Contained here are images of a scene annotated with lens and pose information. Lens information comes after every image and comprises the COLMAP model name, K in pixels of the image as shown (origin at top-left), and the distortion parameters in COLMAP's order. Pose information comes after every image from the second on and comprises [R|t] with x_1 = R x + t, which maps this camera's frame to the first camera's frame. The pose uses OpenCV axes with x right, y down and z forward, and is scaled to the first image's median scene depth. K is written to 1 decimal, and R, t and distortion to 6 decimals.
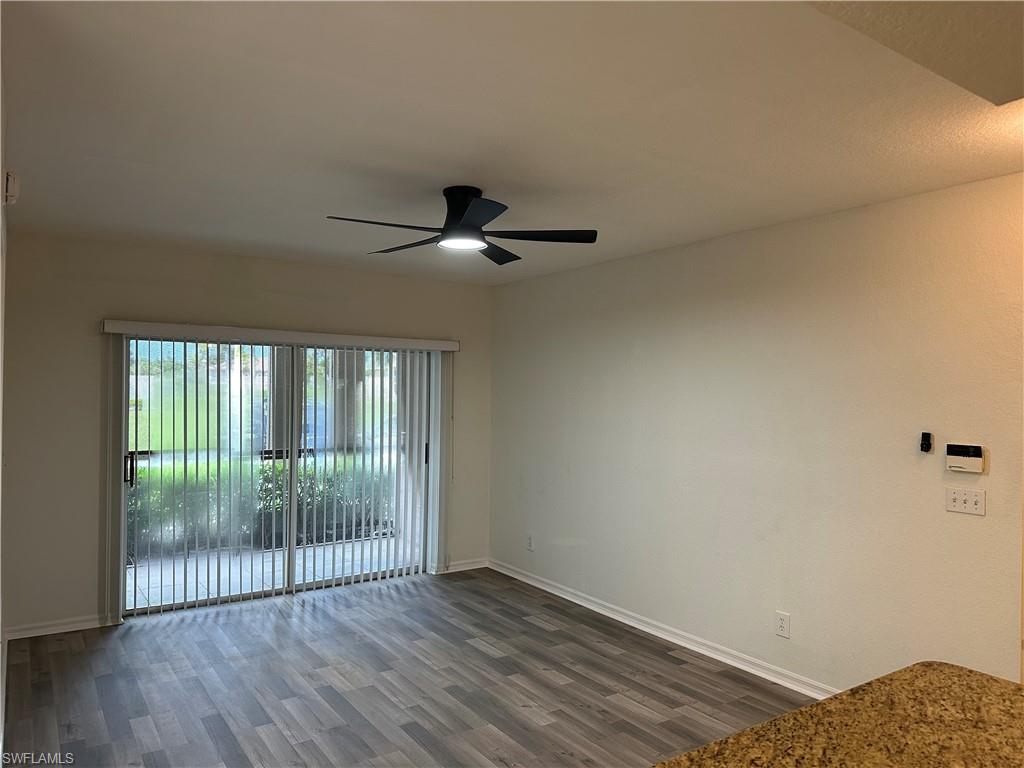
lens RADIAL K [[712.9, 0, 510.9], [0, 712.9, 381.5], [0, 0, 1]] dist [0.066039, -0.084568]
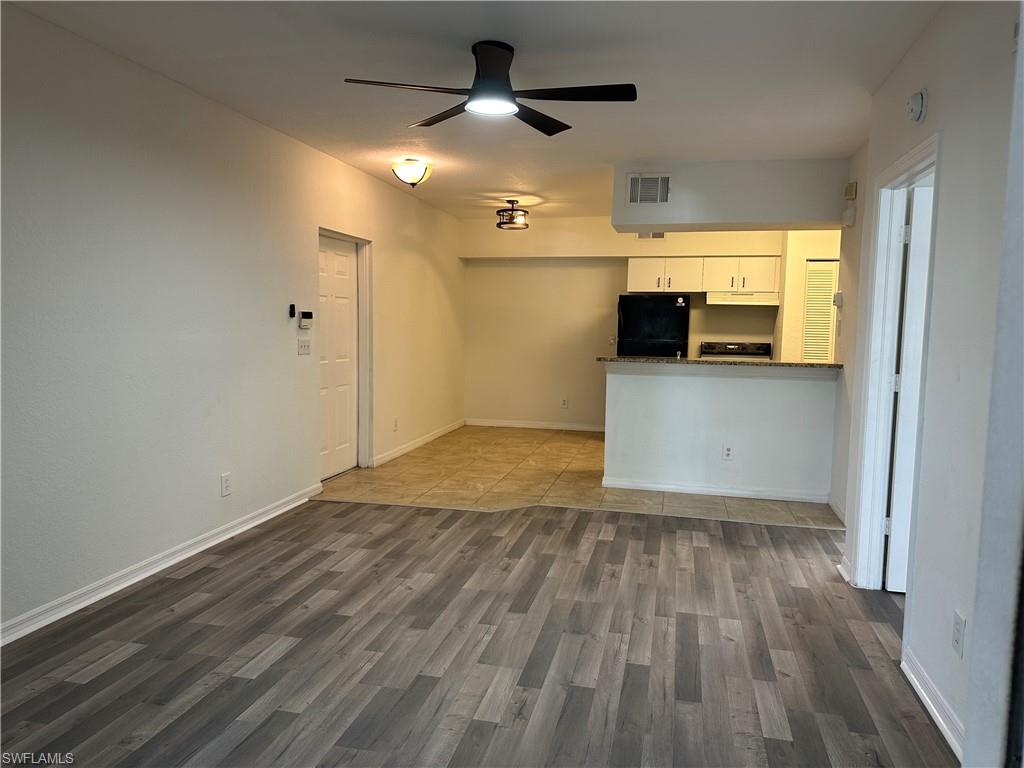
lens RADIAL K [[712.9, 0, 518.0], [0, 712.9, 389.9], [0, 0, 1]] dist [0.066039, -0.084568]
pose [[-0.681082, -0.095061, 0.726010, -0.666751], [-0.036298, 0.994701, 0.096191, 0.070295], [-0.731307, 0.039161, -0.680924, 1.345295]]
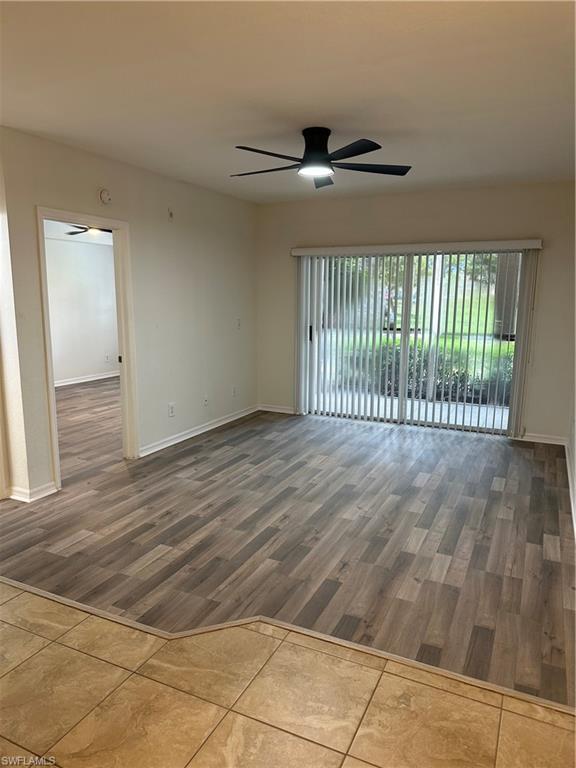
lens RADIAL K [[534.7, 0, 283.0], [0, 534.7, 383.2], [0, 0, 1]] dist [0.066039, -0.084568]
pose [[0.501670, 0.137297, -0.854094, 0.702822], [0.008579, 0.986486, 0.163618, 0.031865], [0.865017, -0.089410, 0.493712, 0.324072]]
